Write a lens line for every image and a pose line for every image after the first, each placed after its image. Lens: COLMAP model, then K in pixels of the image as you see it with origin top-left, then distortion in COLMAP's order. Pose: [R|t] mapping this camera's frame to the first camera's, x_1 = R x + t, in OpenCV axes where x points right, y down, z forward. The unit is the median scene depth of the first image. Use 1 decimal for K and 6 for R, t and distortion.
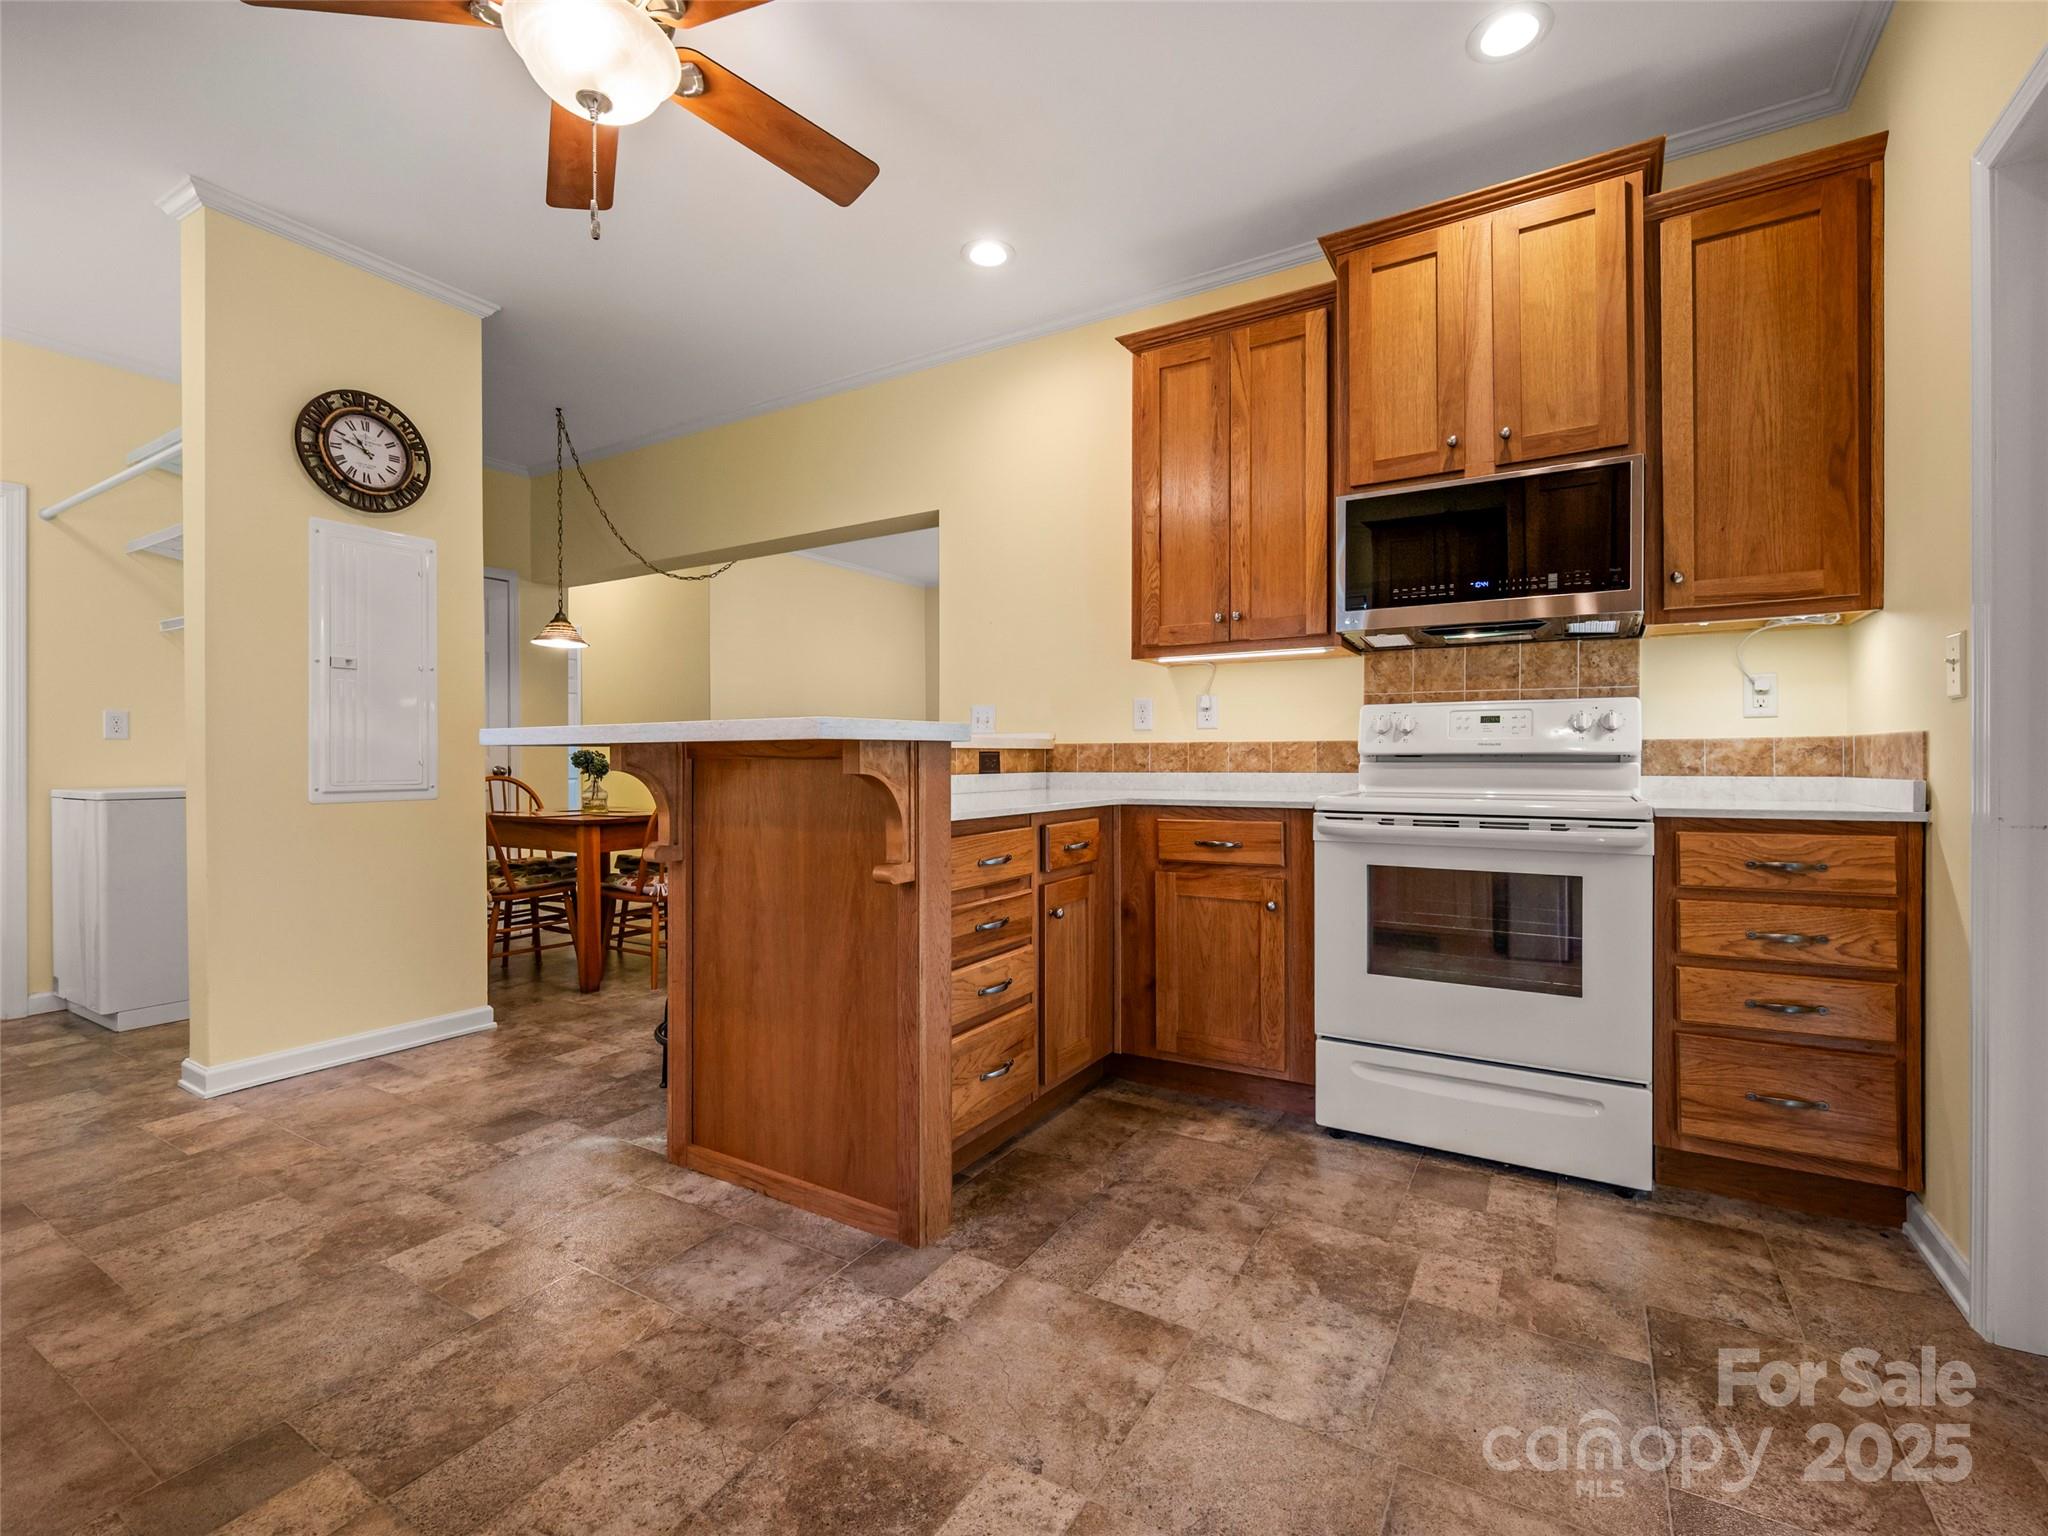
lens RADIAL K [[915.2, 0, 1017.8], [0, 915.2, 763.1], [0, 0, 1]] dist [0.000299, -0.000752]
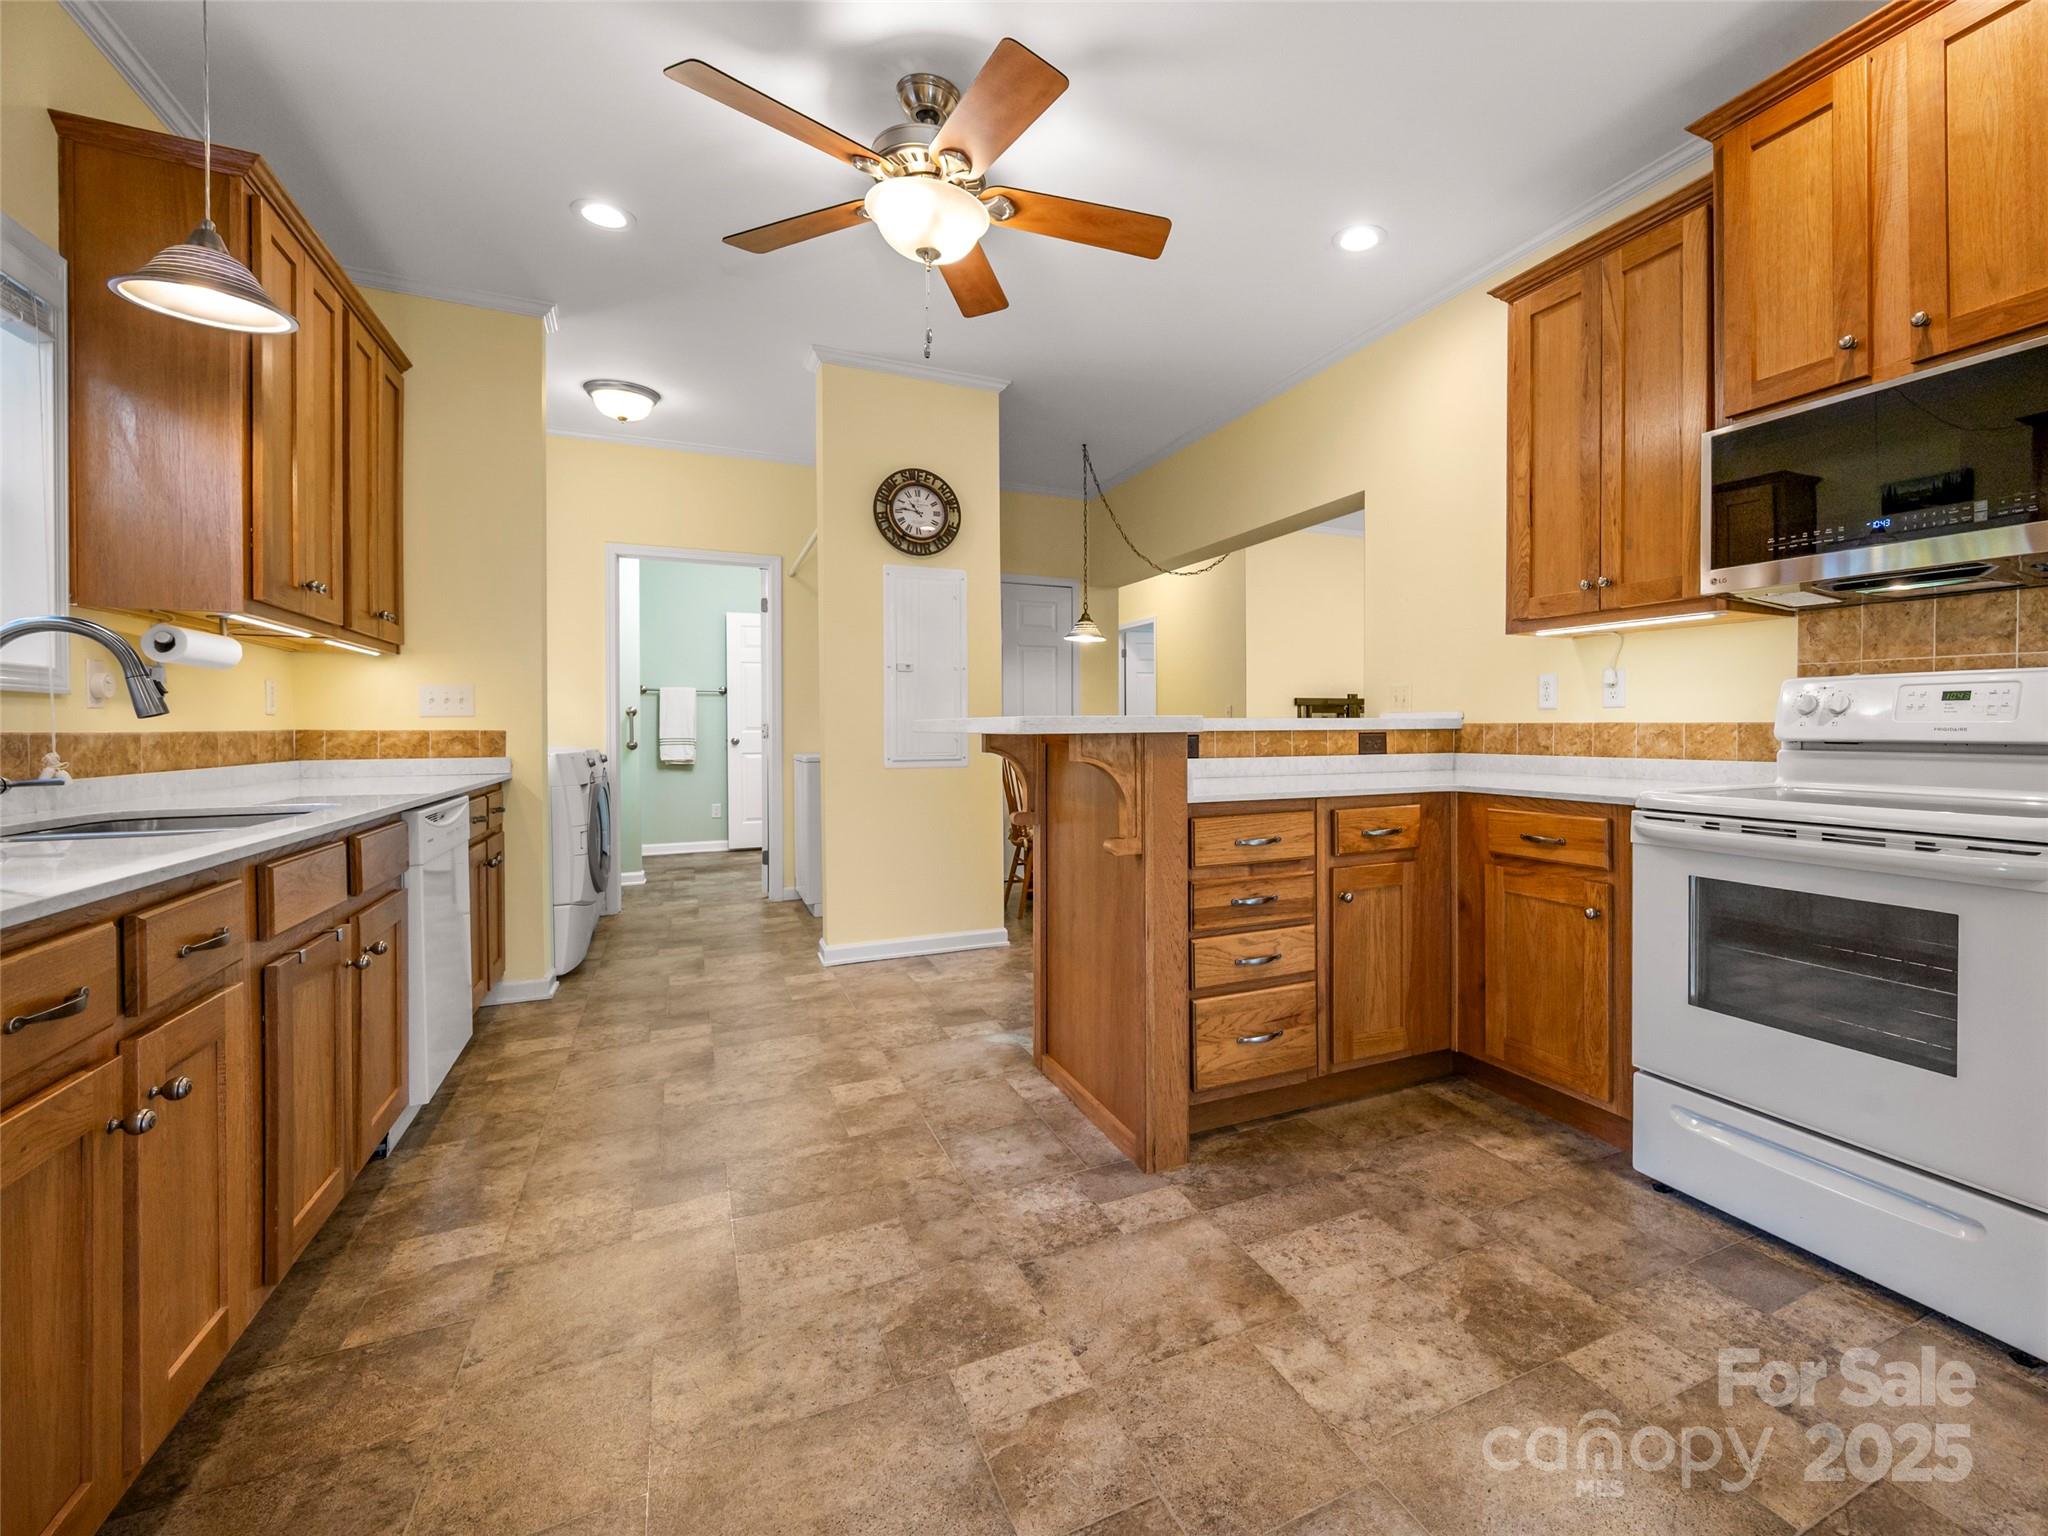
lens RADIAL K [[915.2, 0, 1145.3], [0, 915.2, 738.4], [0, 0, 1]] dist [0.000299, -0.000752]
pose [[0.848887, 0.006388, -0.528536, 0.388470], [-0.000106, 0.999929, 0.011917, -0.024304], [0.528574, -0.010060, 0.848827, 0.020928]]
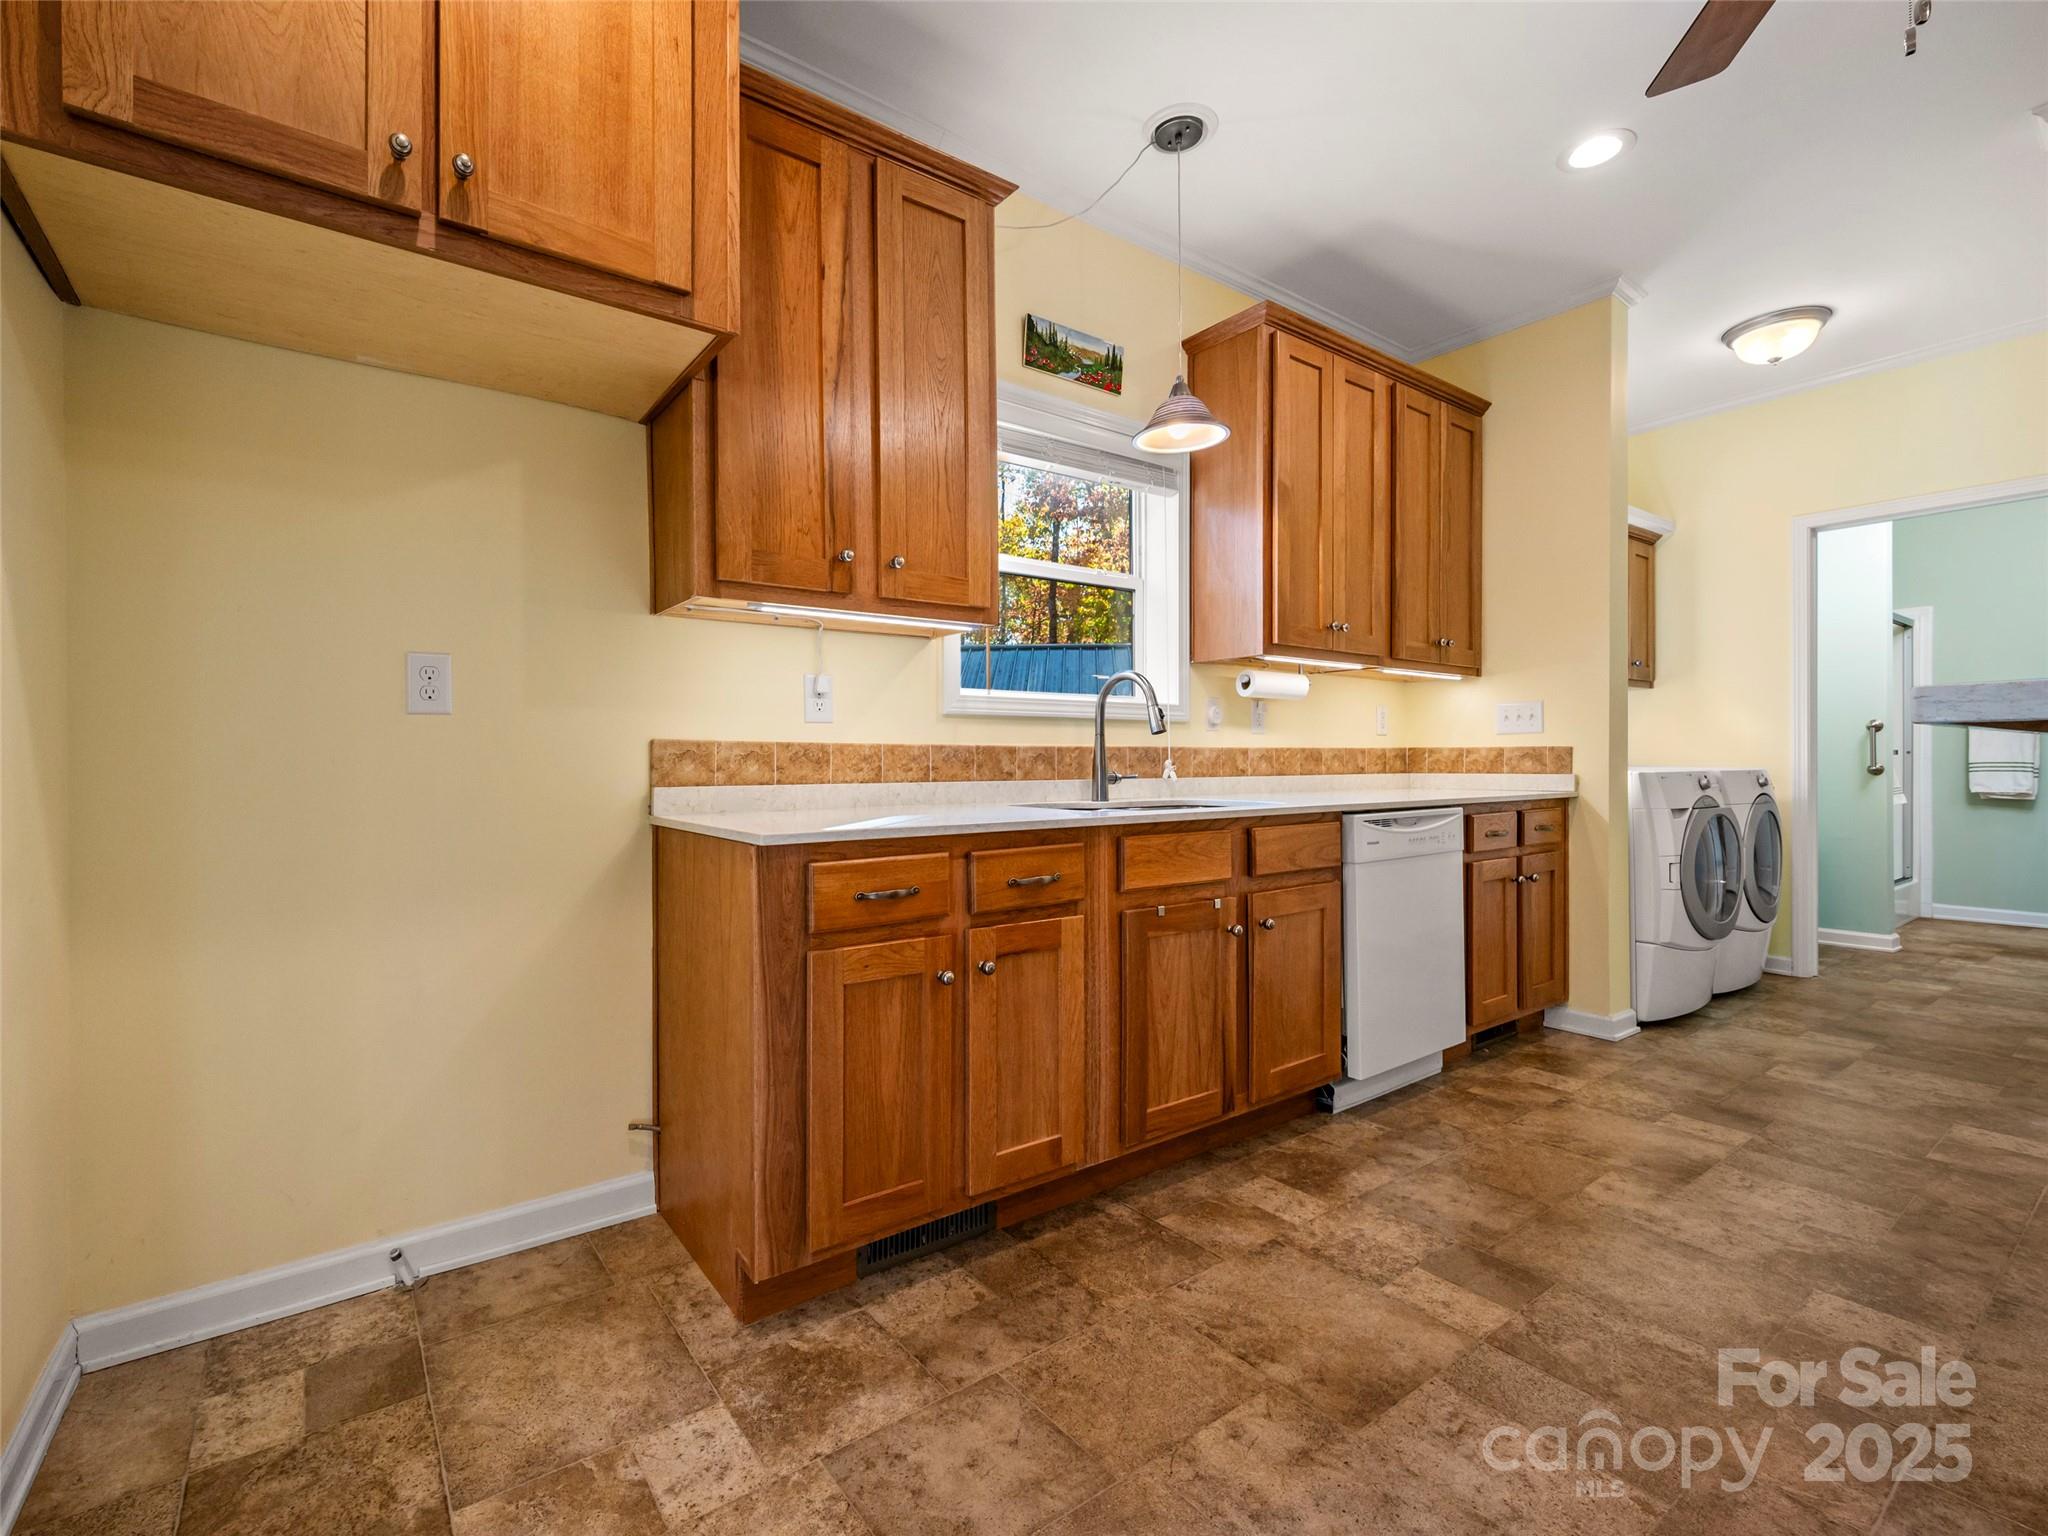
lens RADIAL K [[915.2, 0, 983.0], [0, 915.2, 761.8], [0, 0, 1]] dist [0.000299, -0.000752]
pose [[-0.394645, 0.004693, -0.918822, 0.389114], [0.003960, 0.999986, 0.003407, -0.004208], [0.918825, -0.002294, -0.394658, 0.449335]]
